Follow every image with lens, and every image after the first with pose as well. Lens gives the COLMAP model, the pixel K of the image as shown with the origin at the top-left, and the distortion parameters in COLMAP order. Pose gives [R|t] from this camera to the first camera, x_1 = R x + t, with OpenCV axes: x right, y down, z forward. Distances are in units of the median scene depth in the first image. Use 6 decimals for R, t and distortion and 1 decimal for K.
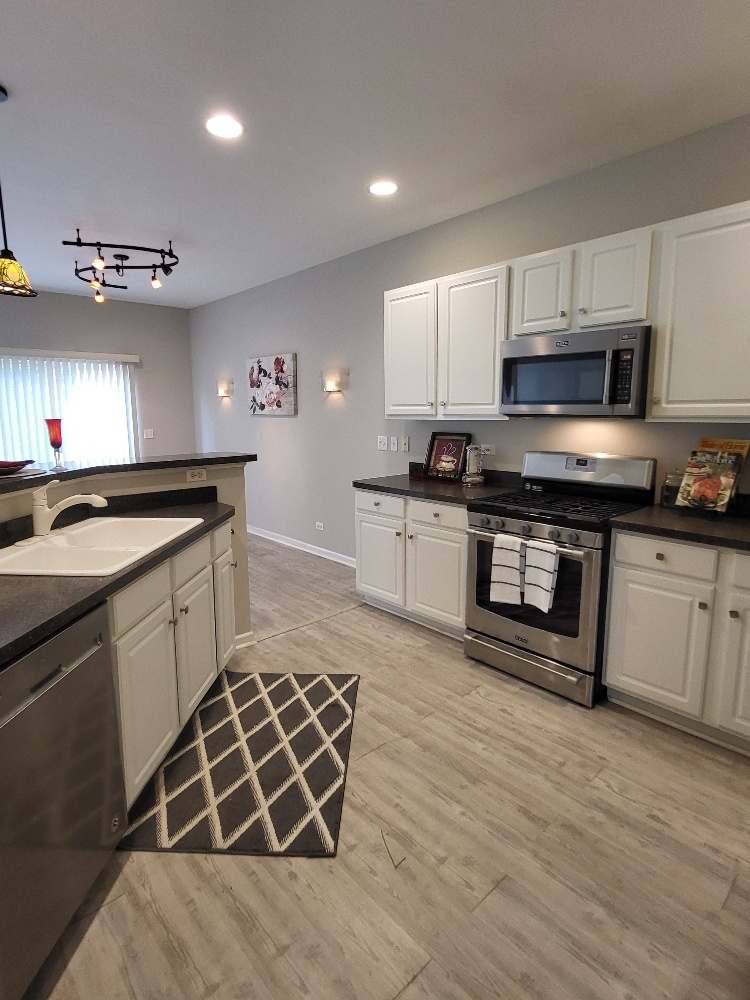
lens RADIAL K [[524.0, 0, 369.4], [0, 524.0, 489.8], [0, 0, 1]] dist [-0.000048, -0.000001]
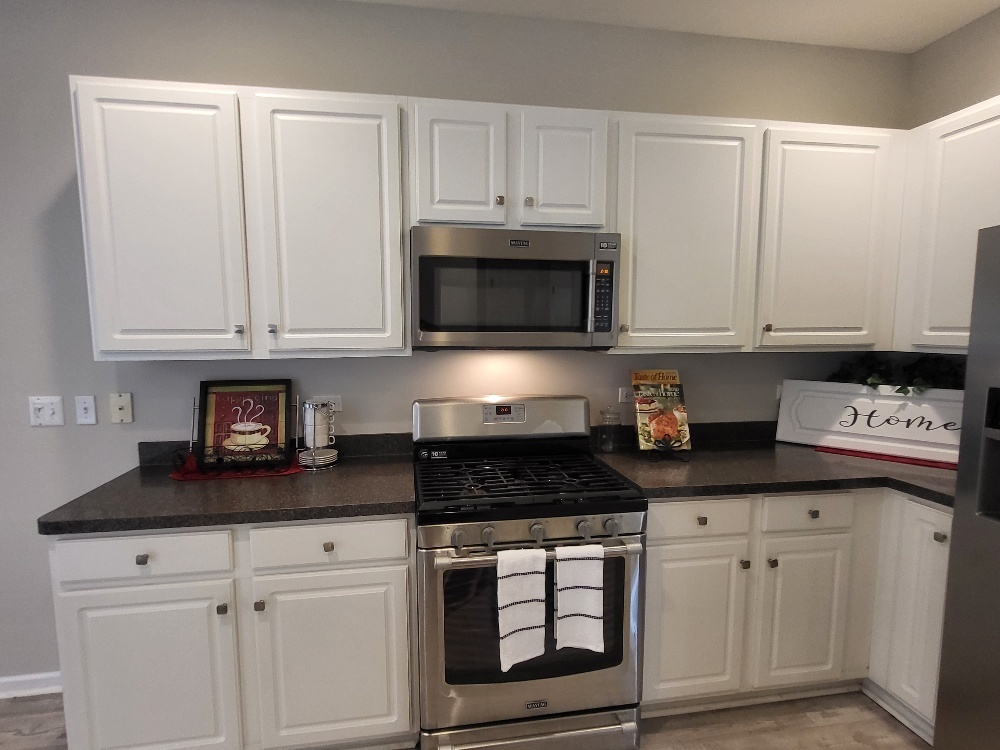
lens RADIAL K [[524.0, 0, 494.6], [0, 524.0, 382.3], [0, 0, 1]] dist [-0.000048, -0.000001]
pose [[0.542502, -0.082590, 0.835984, -0.238931], [0.125847, 0.991915, 0.016328, -0.118832], [-0.830574, 0.096348, 0.548510, 0.691127]]
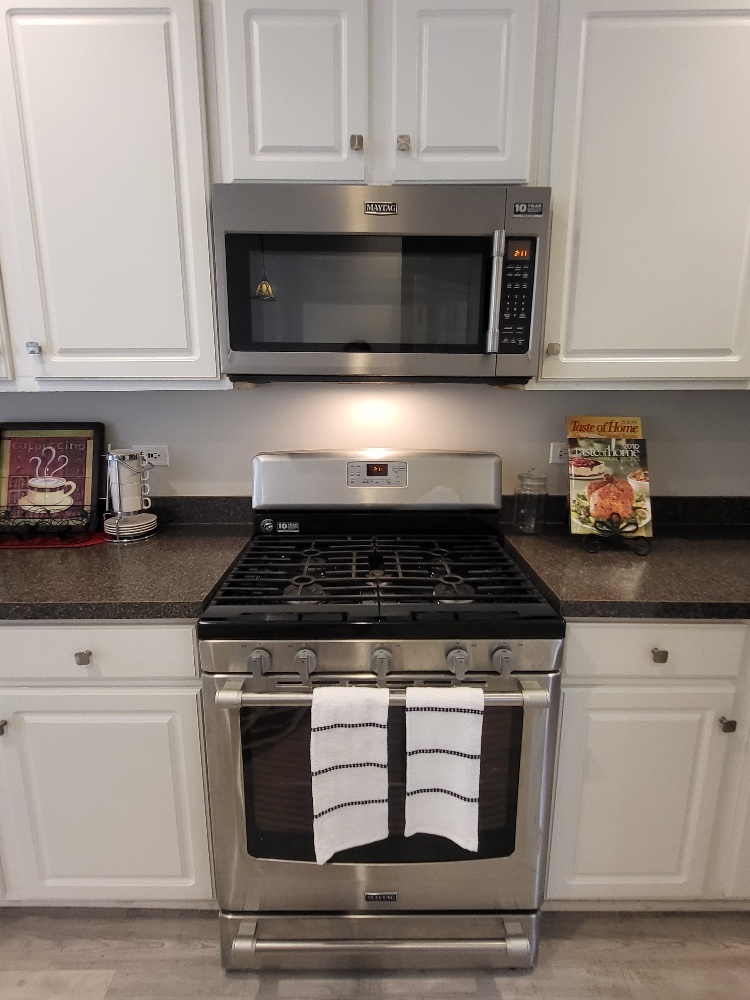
lens RADIAL K [[524.0, 0, 369.4], [0, 524.0, 489.8], [0, 0, 1]] dist [-0.000048, -0.000001]
pose [[0.671923, -0.142752, 0.726733, 0.017400], [0.108507, 0.989635, 0.094071, -0.094581], [-0.732629, 0.015647, 0.680448, 0.738899]]
